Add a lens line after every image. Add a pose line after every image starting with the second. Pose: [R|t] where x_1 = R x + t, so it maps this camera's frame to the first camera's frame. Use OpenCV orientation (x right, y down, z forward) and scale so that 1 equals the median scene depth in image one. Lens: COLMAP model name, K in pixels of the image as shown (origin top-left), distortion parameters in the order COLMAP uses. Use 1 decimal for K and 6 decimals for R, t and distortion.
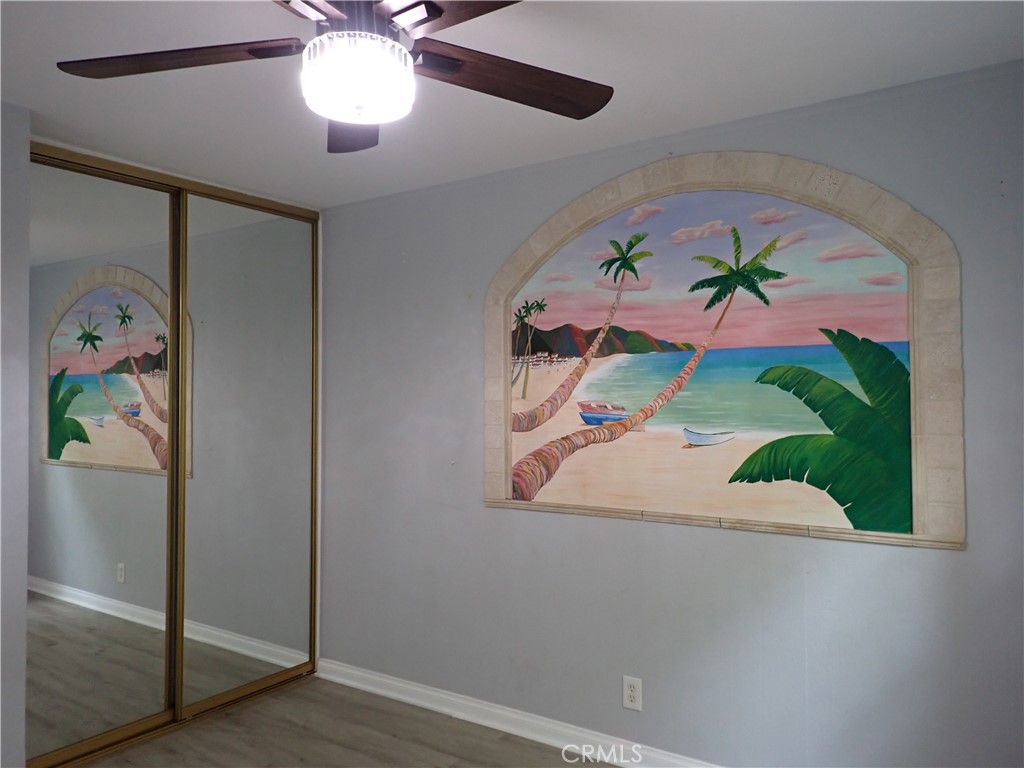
lens RADIAL K [[768.1, 0, 505.2], [0, 768.1, 381.7], [0, 0, 1]] dist [0.010019, -0.003267]
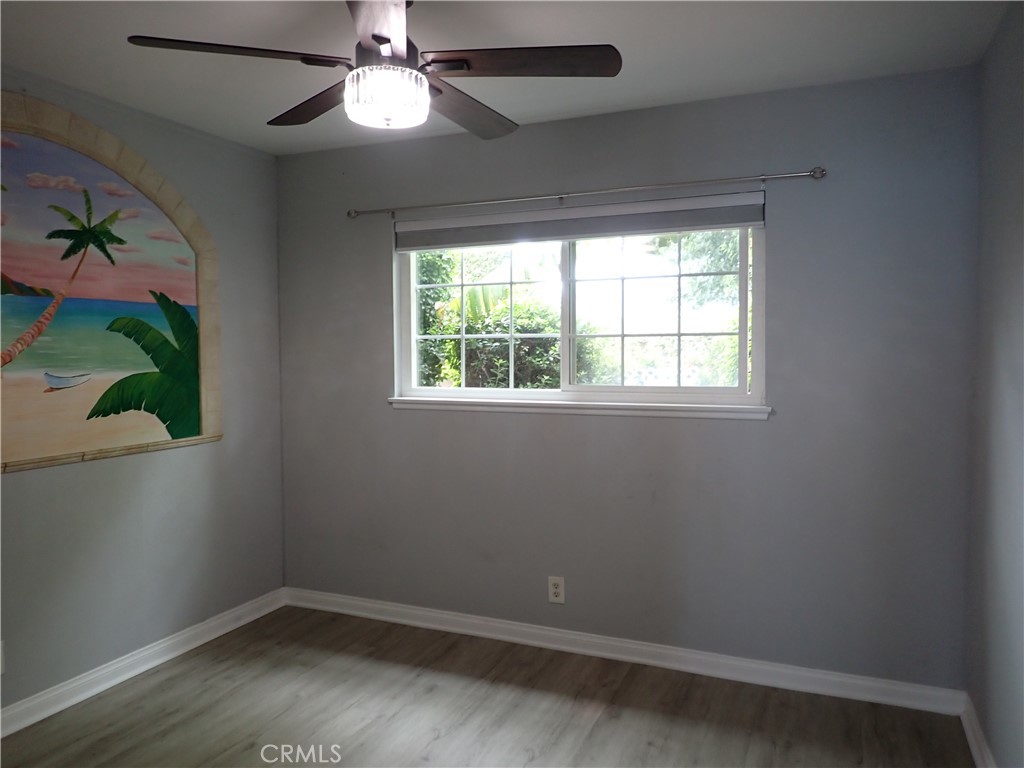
lens RADIAL K [[768.1, 0, 505.2], [0, 768.1, 381.7], [0, 0, 1]] dist [0.010019, -0.003267]
pose [[-0.202130, -0.037288, 0.978649, -0.938137], [-0.016729, 0.999261, 0.034618, 0.028400], [-0.979216, -0.009374, -0.202605, 0.645648]]
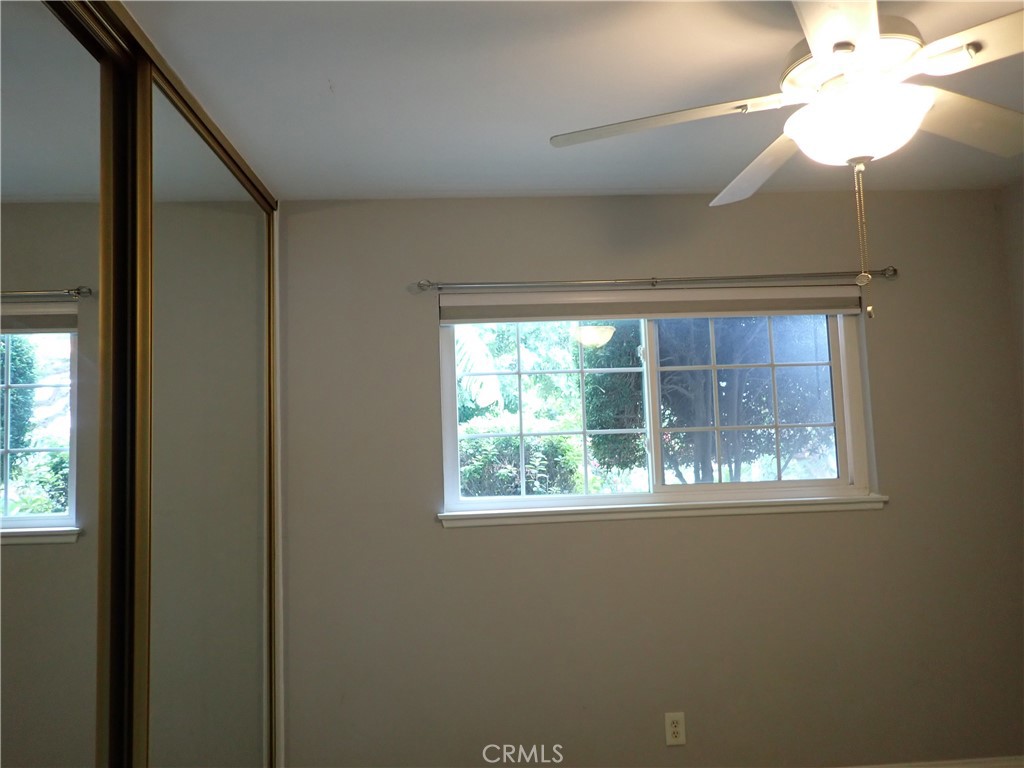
lens RADIAL K [[768.1, 0, 505.2], [0, 768.1, 381.7], [0, 0, 1]] dist [0.010019, -0.003267]
pose [[-0.620161, 0.097585, 0.778381, -0.428770], [0.022330, 0.994027, -0.106830, 0.041068], [-0.784157, -0.048870, -0.618636, 1.225436]]
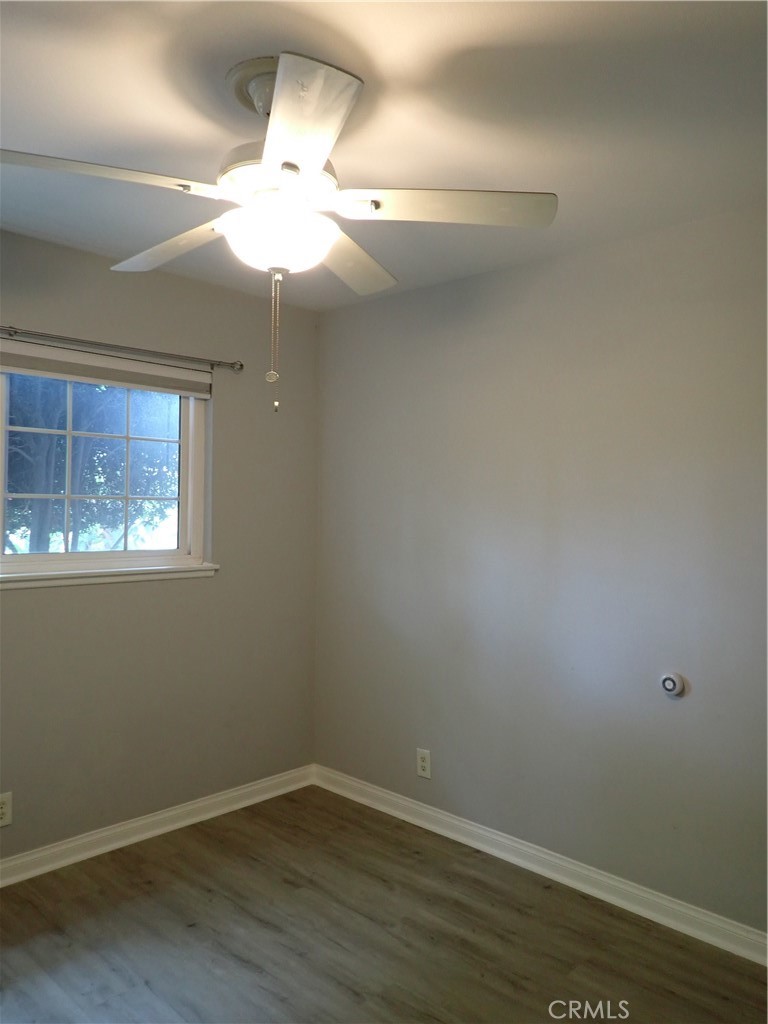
lens RADIAL K [[768.1, 0, 382.0], [0, 768.1, 507.3], [0, 0, 1]] dist [0.010019, -0.003267]
pose [[-0.988994, -0.003422, 0.147915, -0.327988], [-0.007384, 0.999628, -0.026246, 0.035461], [-0.147770, -0.027049, -0.988652, 1.301559]]
